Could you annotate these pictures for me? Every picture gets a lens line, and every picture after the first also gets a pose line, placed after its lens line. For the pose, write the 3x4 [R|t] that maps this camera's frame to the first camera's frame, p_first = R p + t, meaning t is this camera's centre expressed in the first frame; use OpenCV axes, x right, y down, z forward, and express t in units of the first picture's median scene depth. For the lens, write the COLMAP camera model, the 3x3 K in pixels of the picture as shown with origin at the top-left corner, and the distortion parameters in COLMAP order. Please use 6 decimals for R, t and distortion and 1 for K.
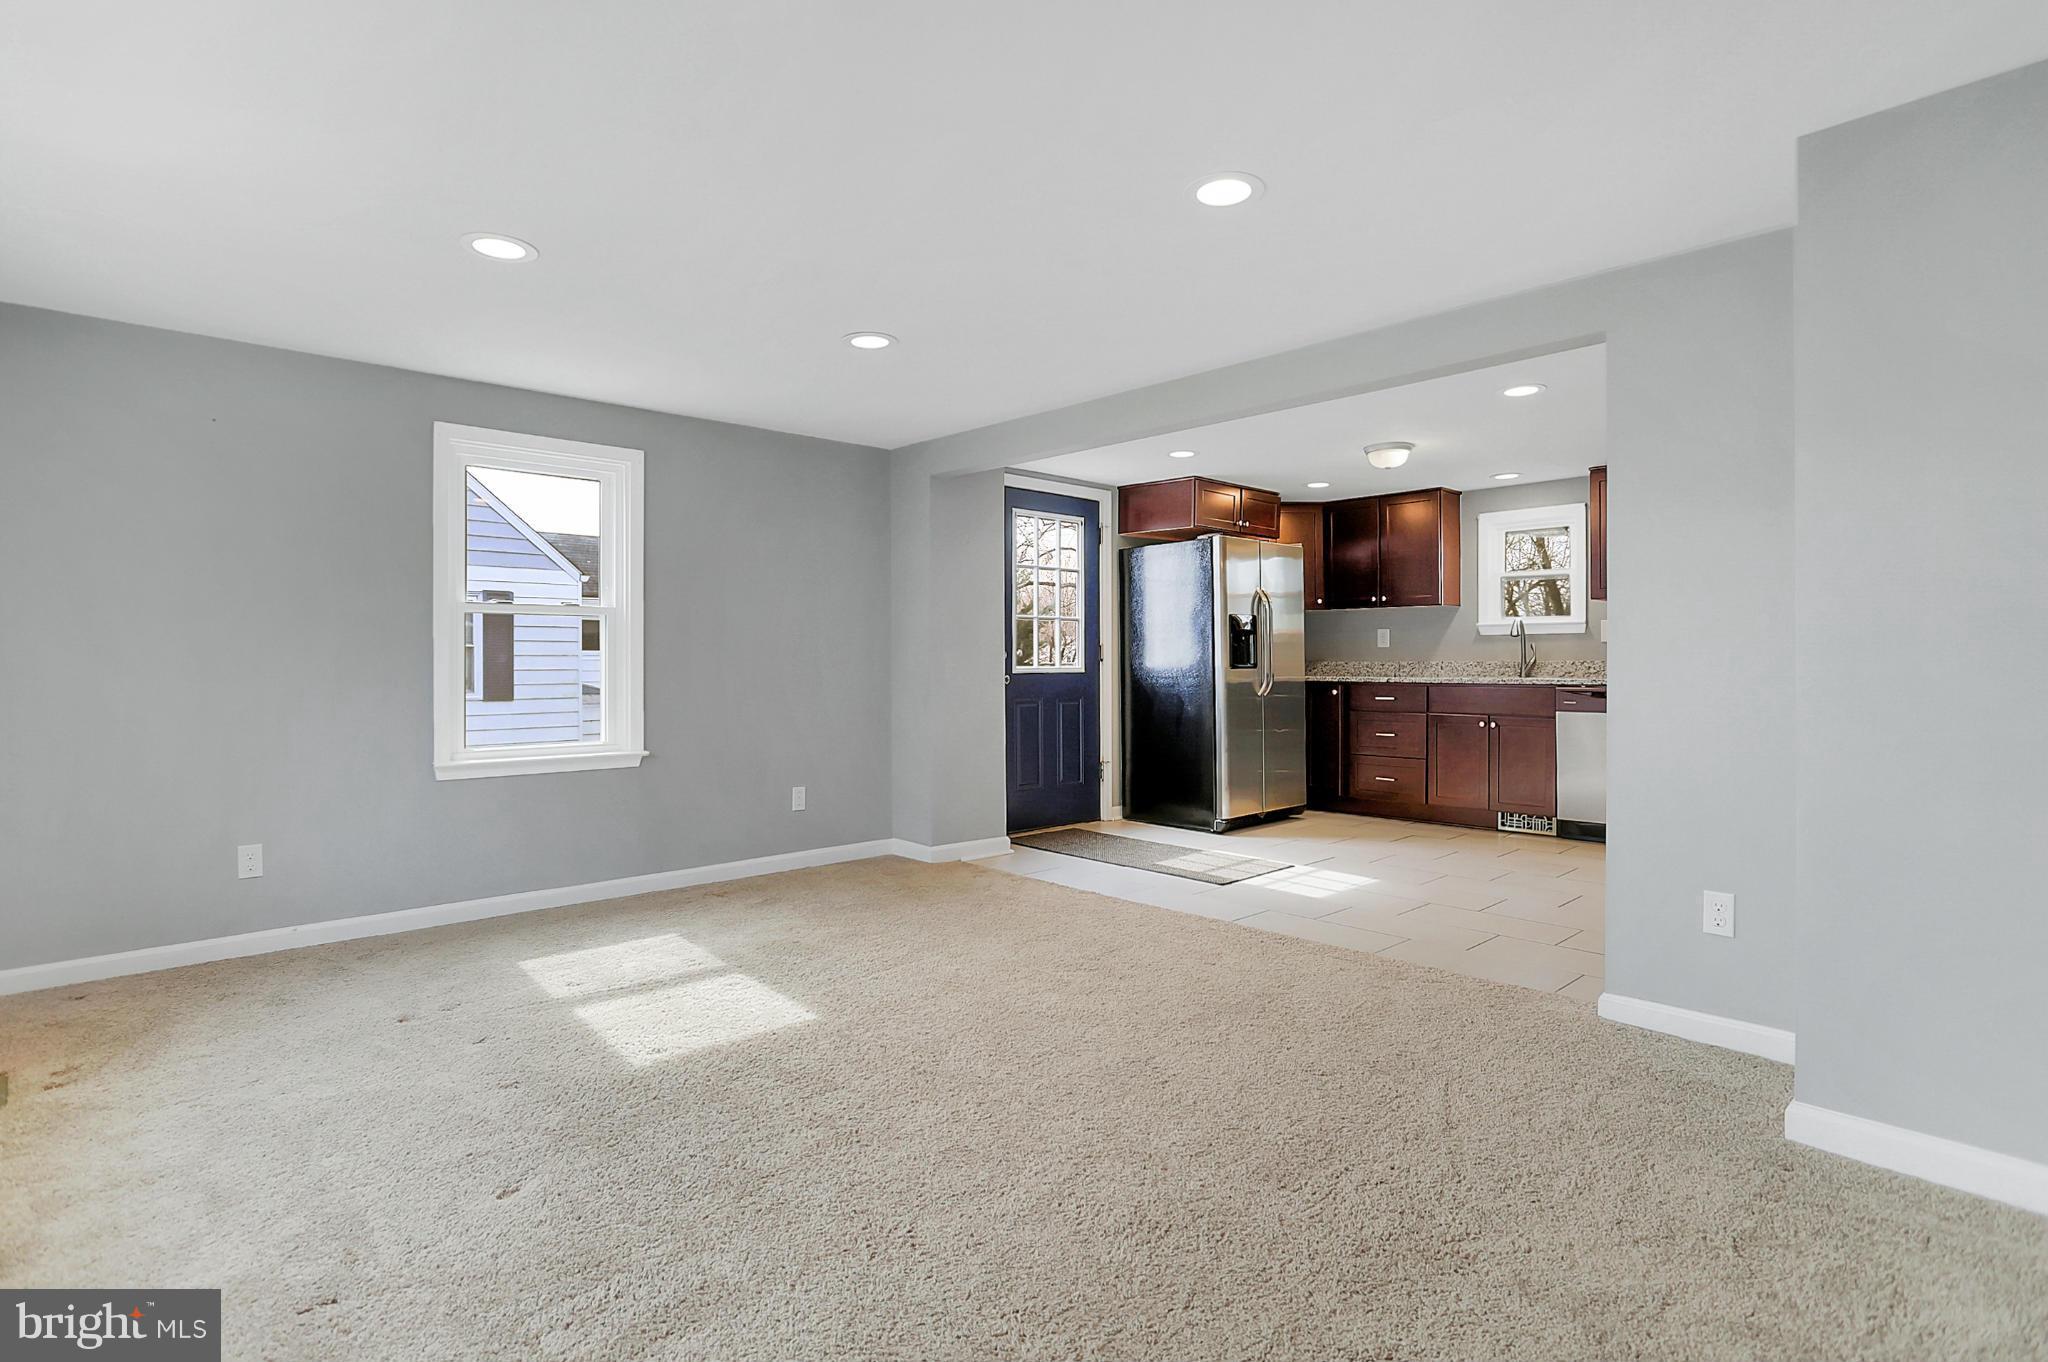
lens RADIAL K [[1004.2, 0, 1029.0], [0, 1004.2, 656.6], [0, 0, 1]] dist [-0.036292, -0.000054]
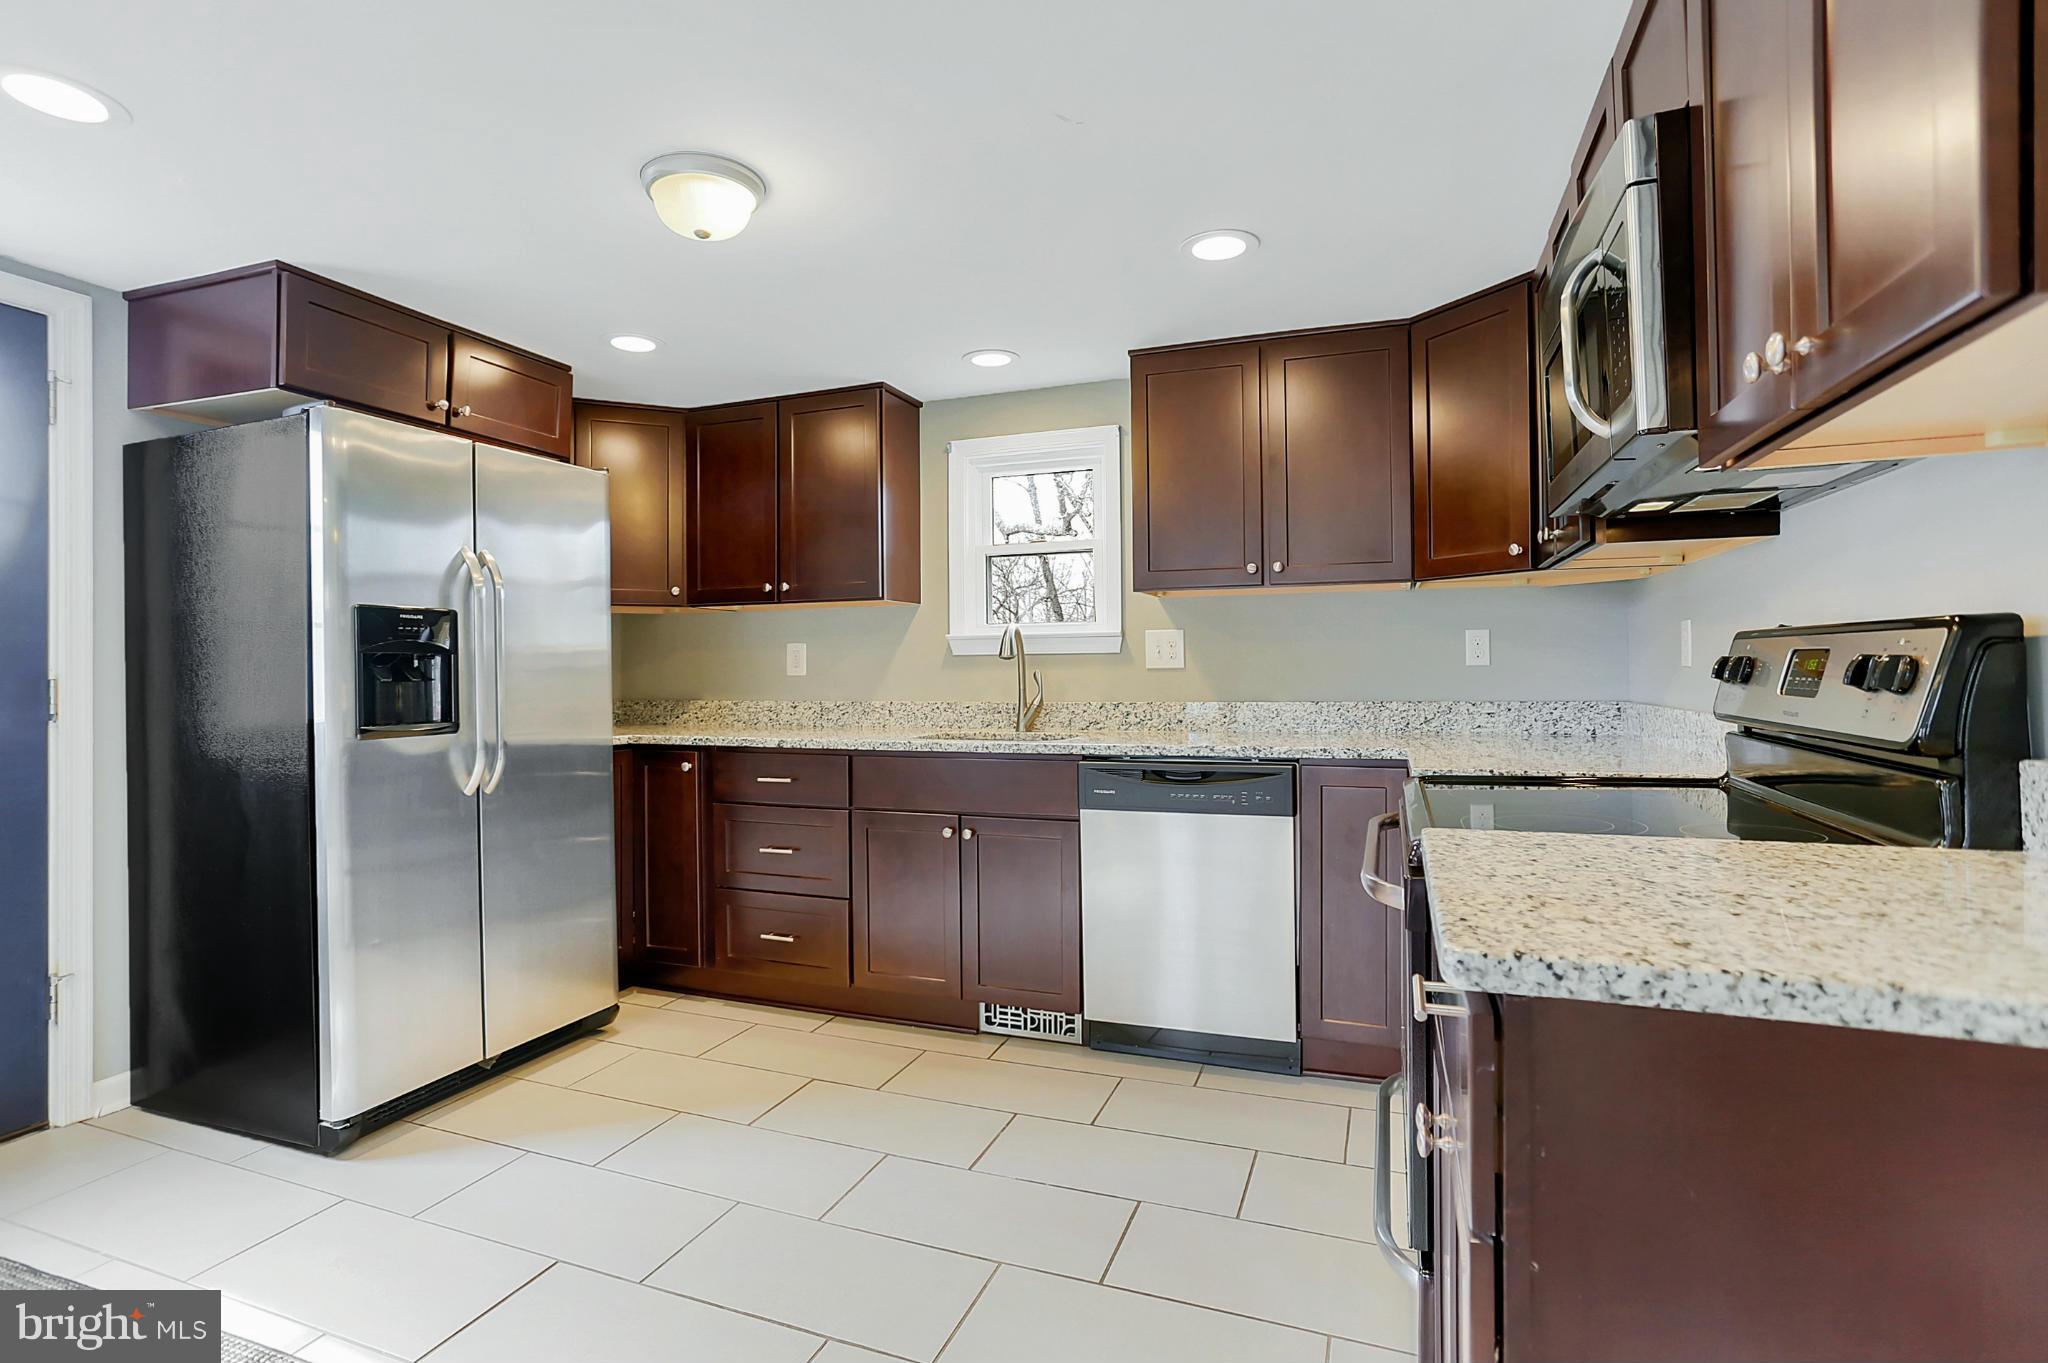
lens RADIAL K [[981.6, 0, 1034.4], [0, 981.6, 670.7], [0, 0, 1]] dist [-0.000749, 0.000011]
pose [[0.891552, -0.005484, 0.452886, 0.245159], [0.004989, 0.999985, 0.002288, -0.014058], [-0.452891, 0.000220, 0.891566, 0.488592]]
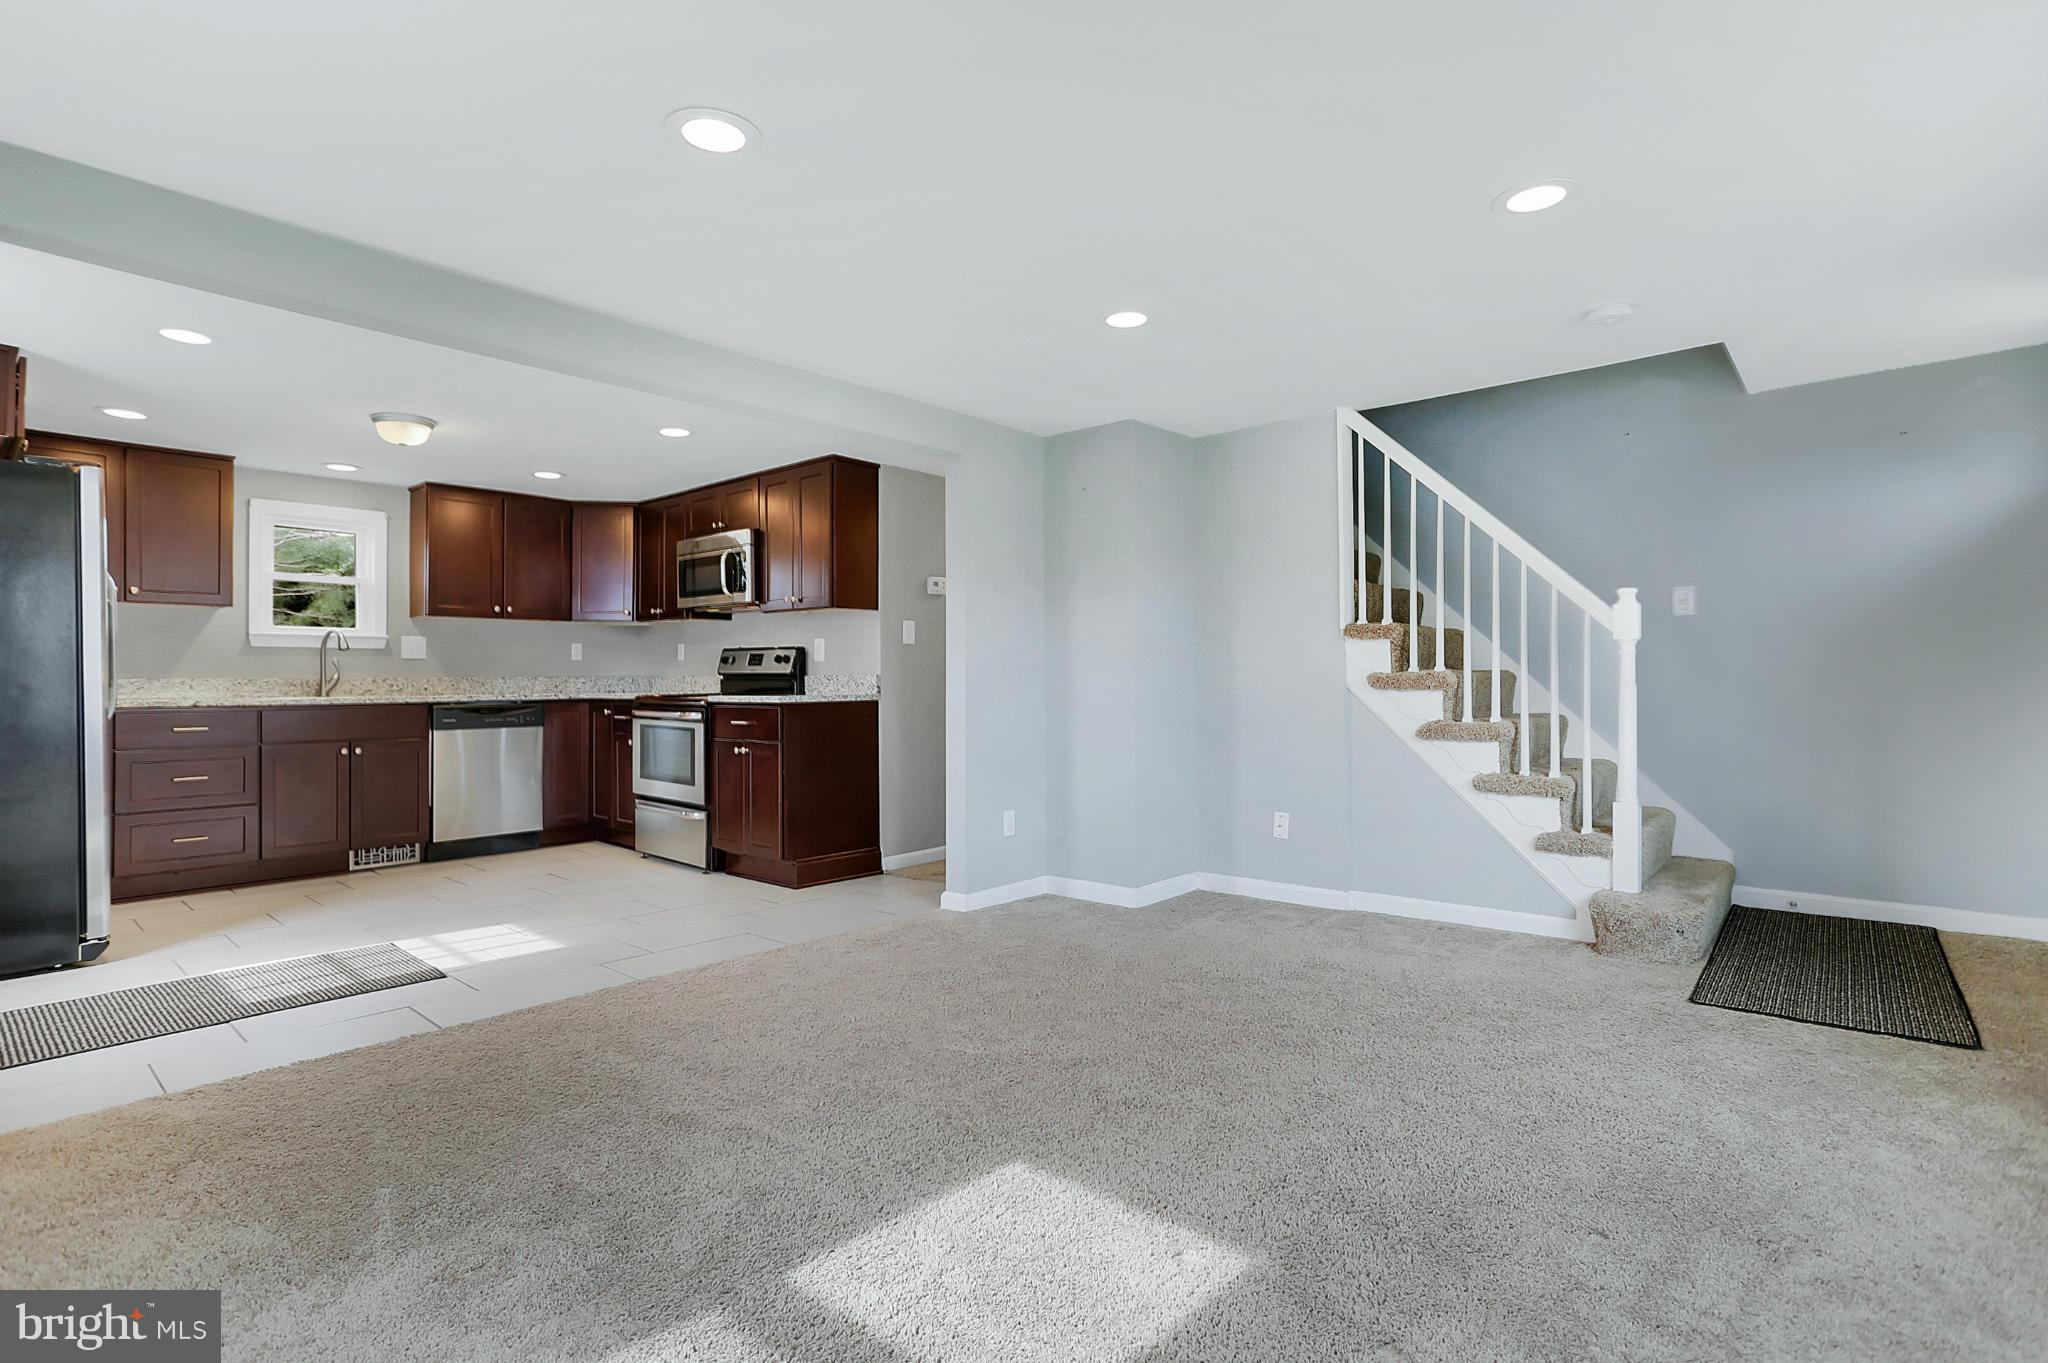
lens RADIAL K [[1003.4, 0, 961.8], [0, 1003.4, 678.0], [0, 0, 1]] dist [-0.000560, 0.038718]
pose [[-0.050228, 0.003328, 0.998732, -0.405391], [-0.000666, 0.999994, -0.003366, 0.006580], [-0.998738, -0.000835, -0.050225, 0.467346]]
